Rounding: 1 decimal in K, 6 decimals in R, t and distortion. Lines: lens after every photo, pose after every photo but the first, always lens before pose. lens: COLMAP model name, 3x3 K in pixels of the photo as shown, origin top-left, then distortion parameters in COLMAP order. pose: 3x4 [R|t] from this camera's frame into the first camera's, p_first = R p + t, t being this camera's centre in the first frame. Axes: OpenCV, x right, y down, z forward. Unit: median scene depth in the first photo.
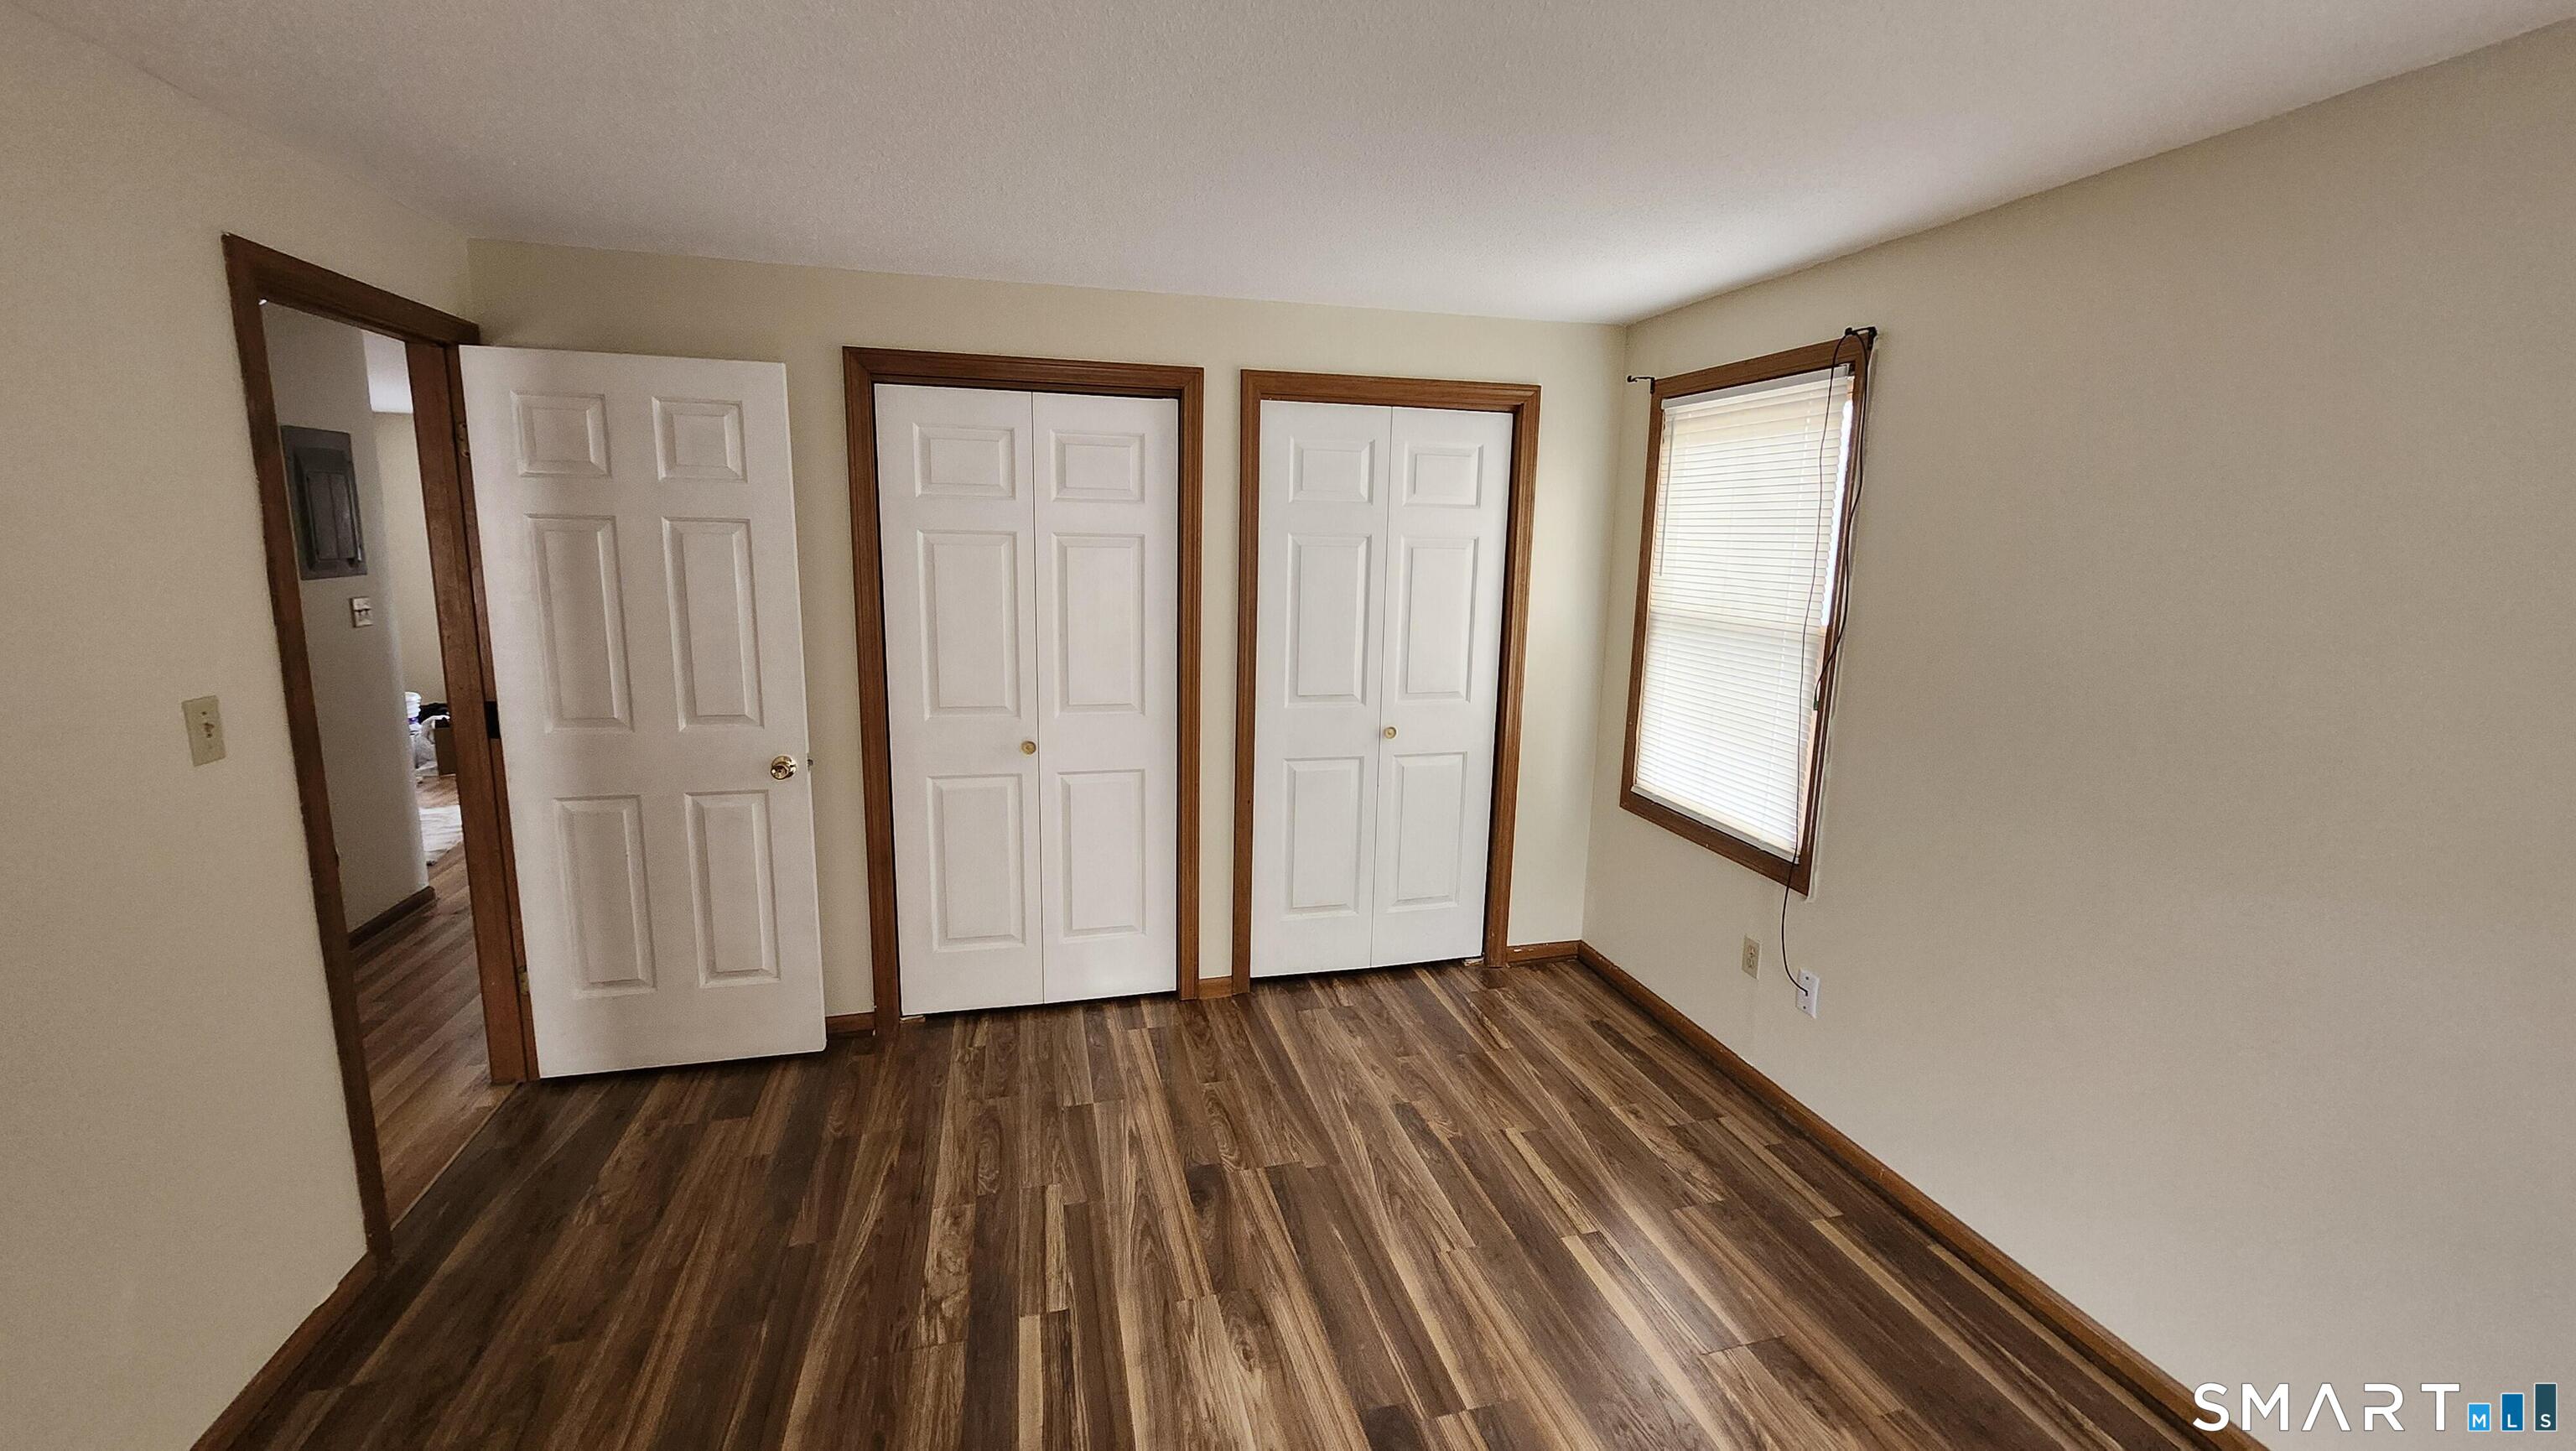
lens RADIAL K [[1010.3, 0, 1295.3], [0, 1010.3, 710.2], [0, 0, 1]] dist [-0.001078, -0.000274]
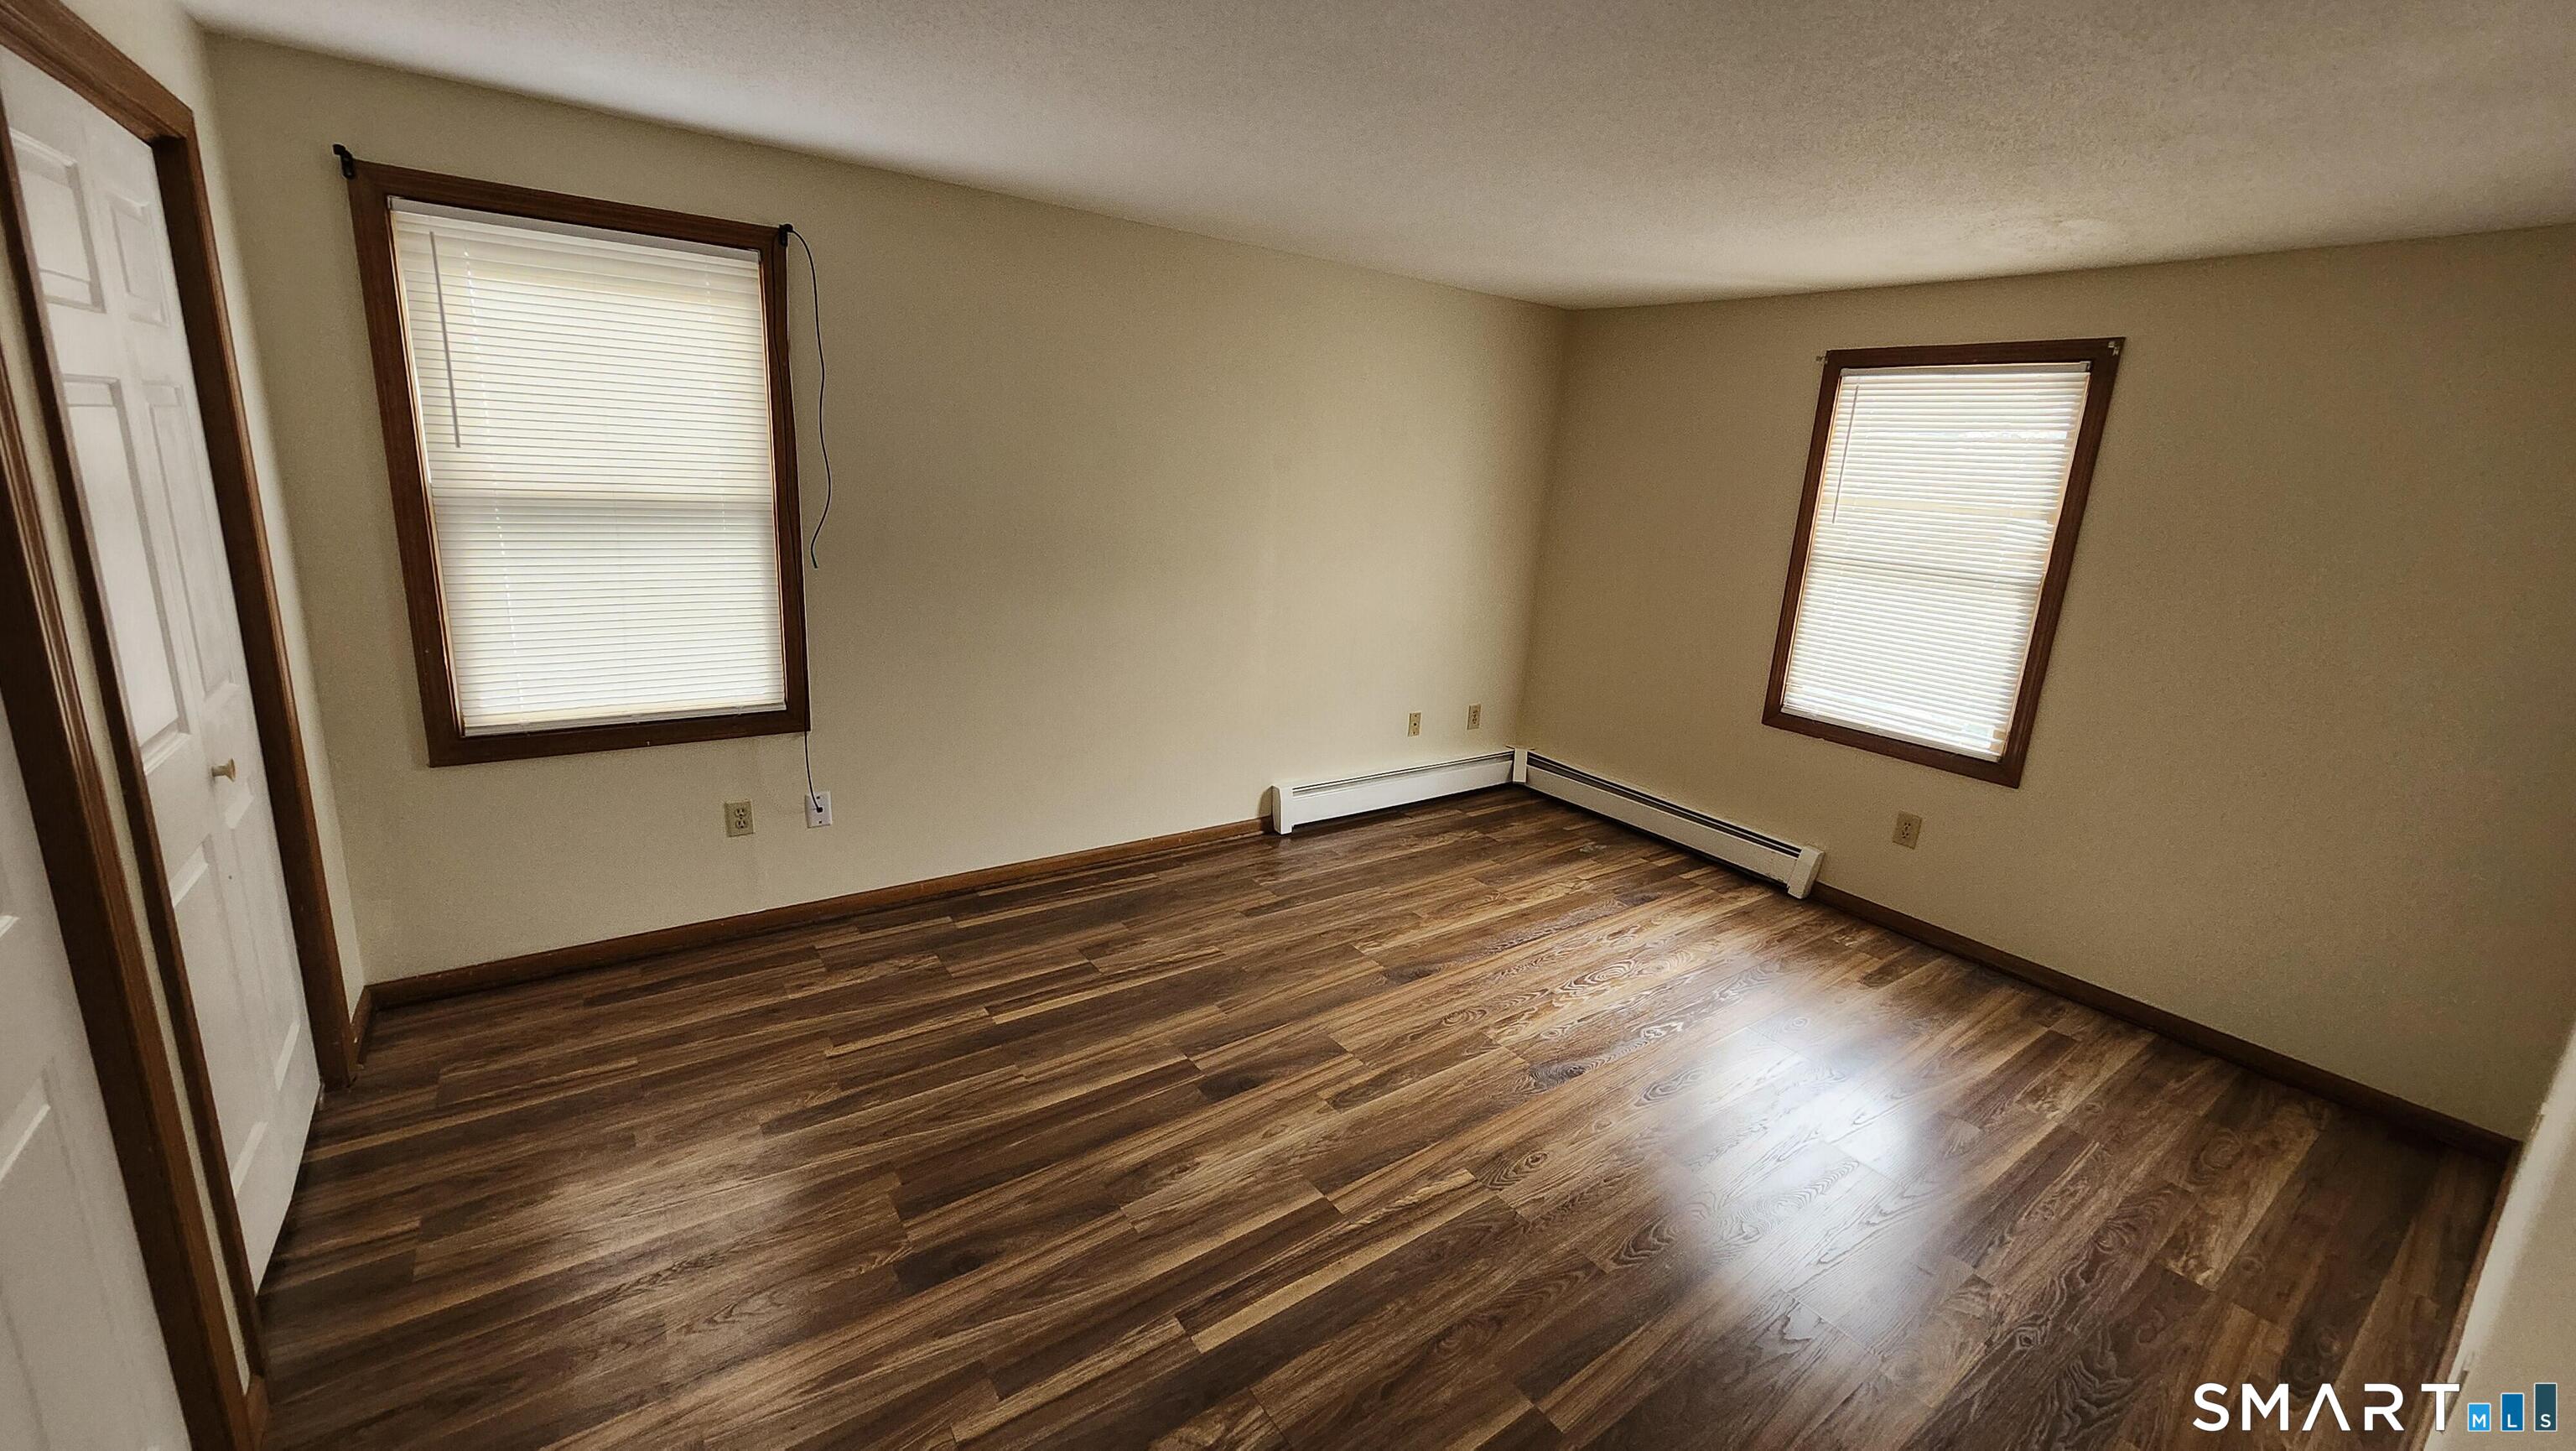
lens RADIAL K [[1010.3, 0, 1295.3], [0, 1010.3, 710.2], [0, 0, 1]] dist [-0.001078, -0.000274]
pose [[-0.350065, -0.273671, 0.895856, -0.817820], [0.099184, 0.940165, 0.325964, -0.180582], [-0.931460, 0.202963, -0.301975, 0.936942]]
